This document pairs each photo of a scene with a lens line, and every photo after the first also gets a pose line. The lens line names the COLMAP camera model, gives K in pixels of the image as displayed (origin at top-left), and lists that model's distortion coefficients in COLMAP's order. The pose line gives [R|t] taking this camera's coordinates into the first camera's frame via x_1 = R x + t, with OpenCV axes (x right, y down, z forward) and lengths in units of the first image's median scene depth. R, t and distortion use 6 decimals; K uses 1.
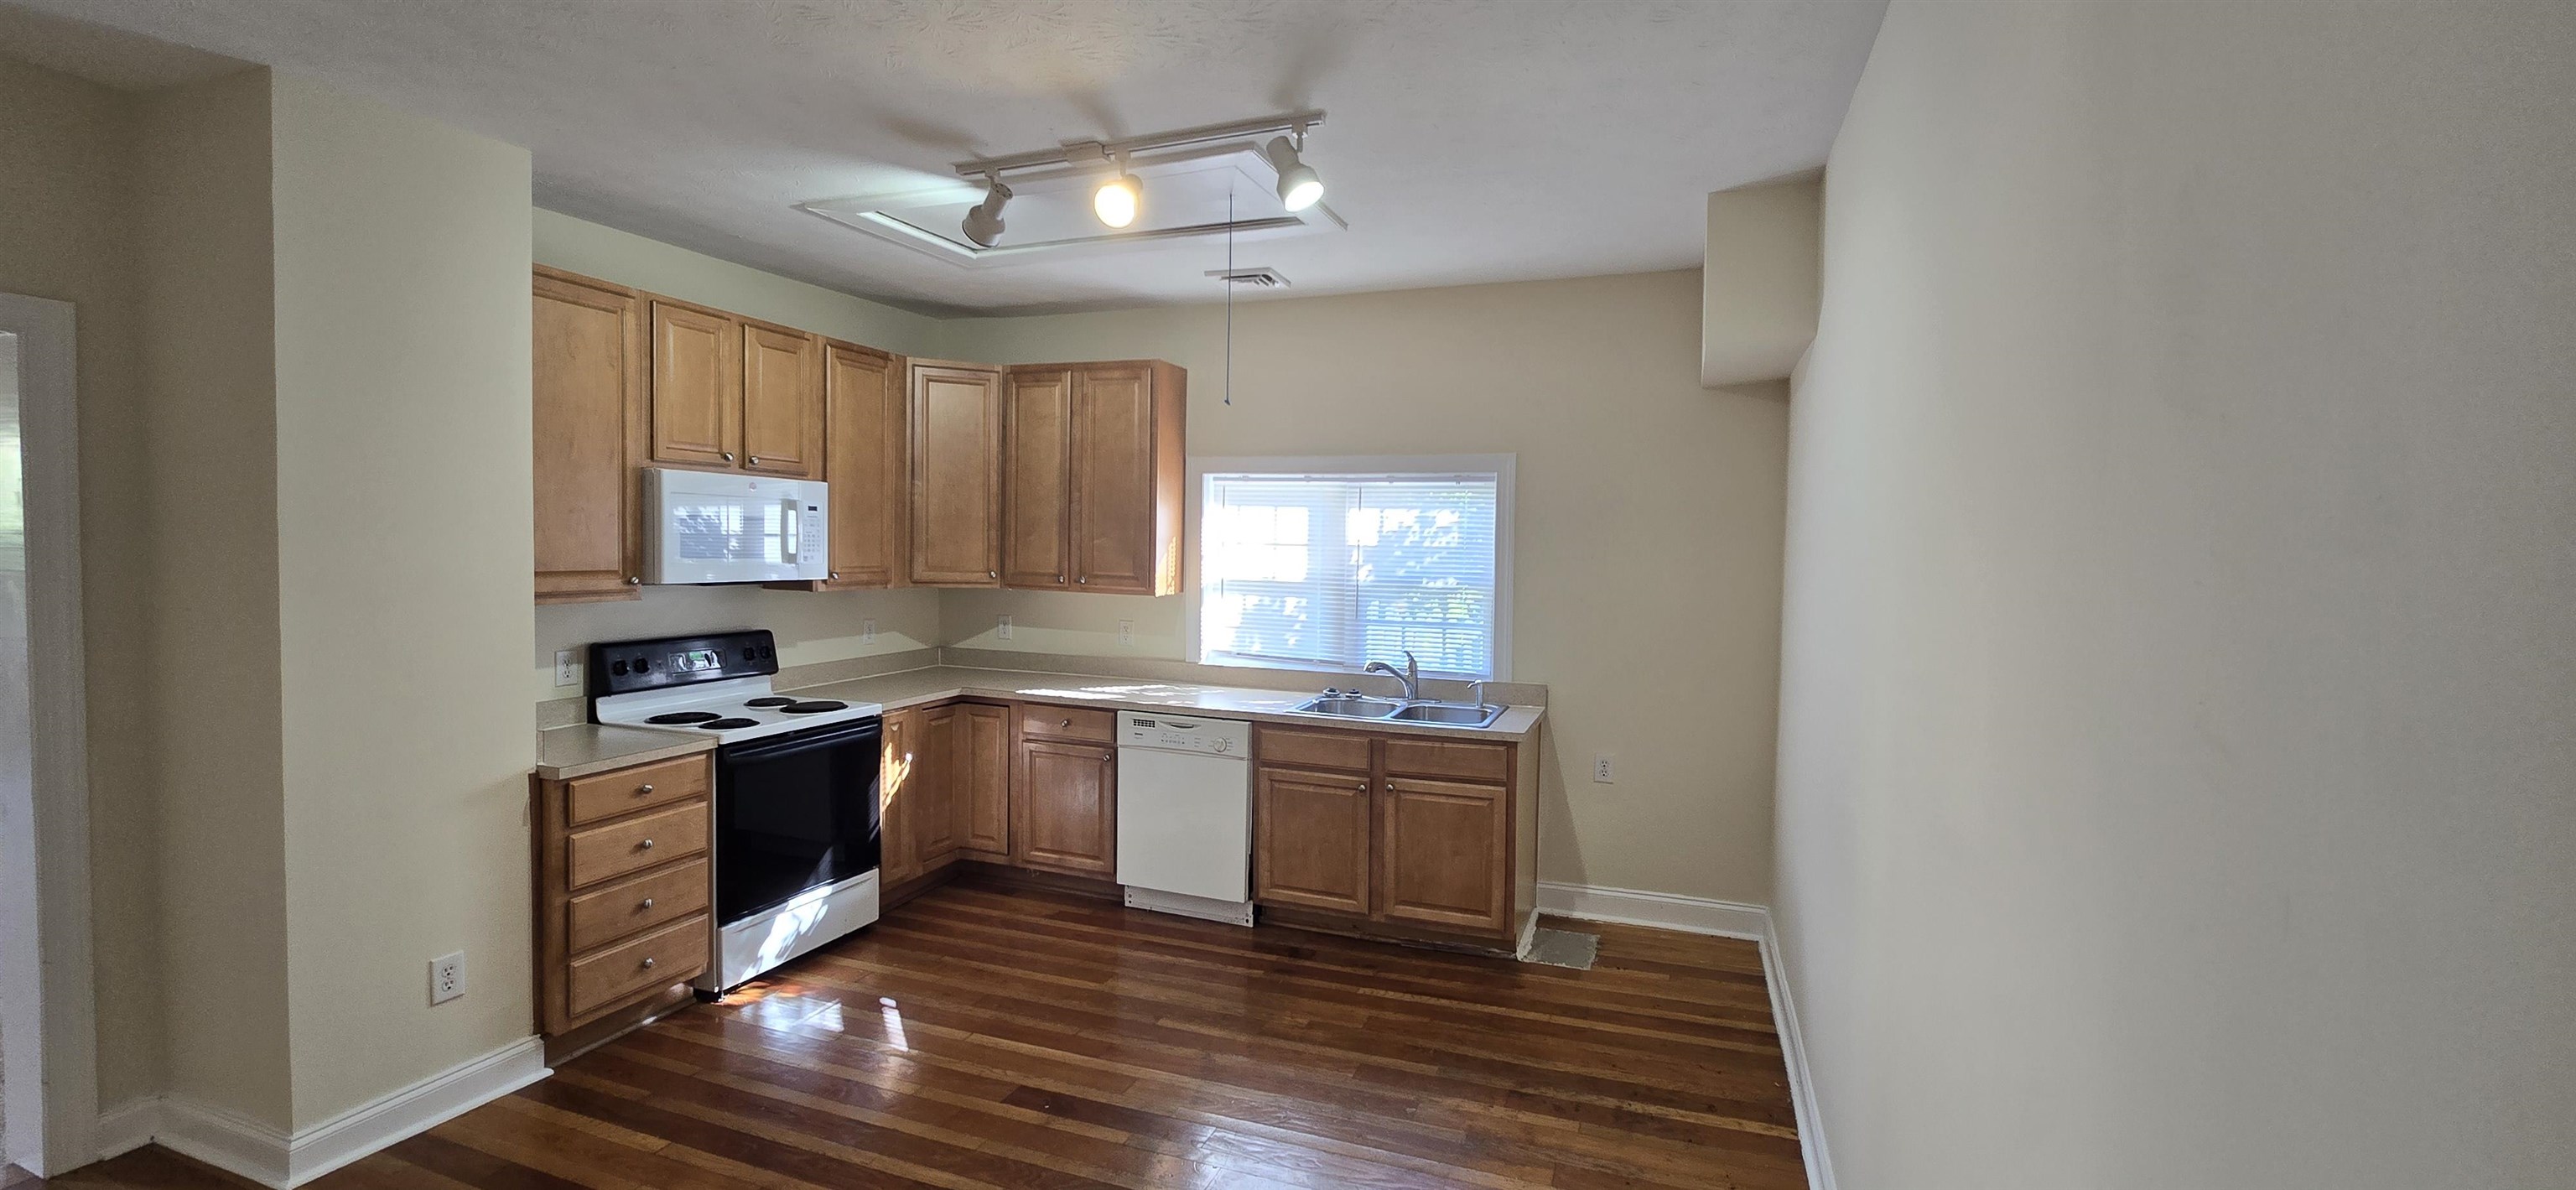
lens RADIAL K [[1045.4, 0, 1296.2], [0, 1045.4, 587.3], [0, 0, 1]] dist [-0.010945, -0.000139]
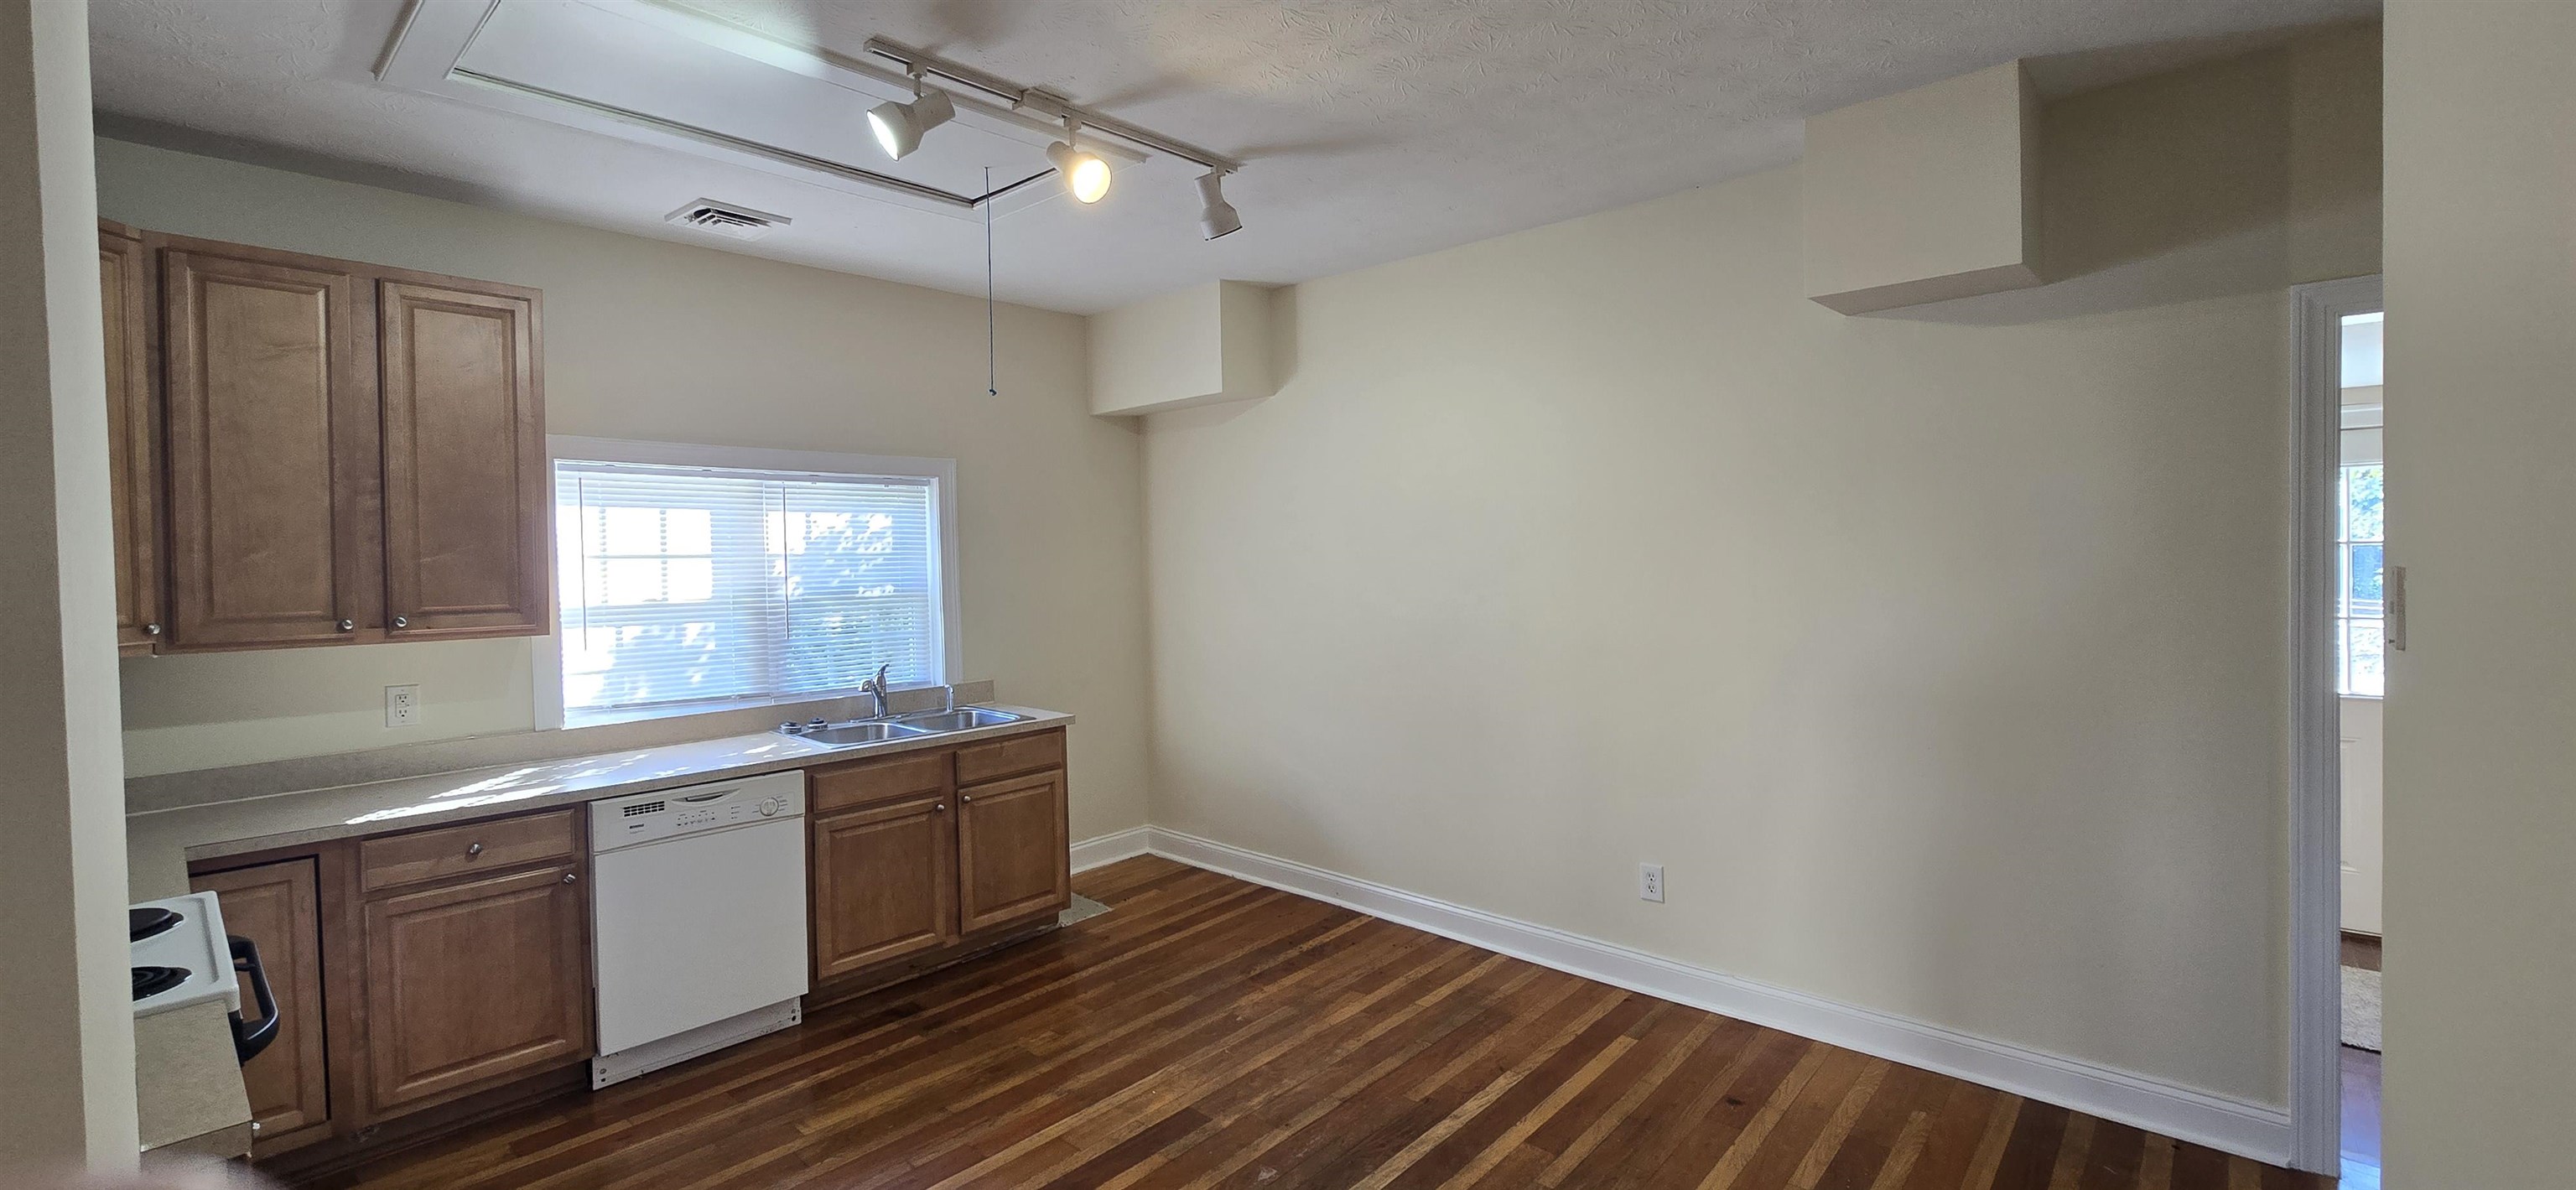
lens RADIAL K [[1045.4, 0, 1294.8], [0, 1045.4, 579.0], [0, 0, 1]] dist [-0.010945, -0.000139]
pose [[0.369391, -0.045302, 0.928169, -0.612392], [0.067720, 0.997468, 0.021733, -0.010518], [-0.926803, 0.054828, 0.371524, 0.310768]]
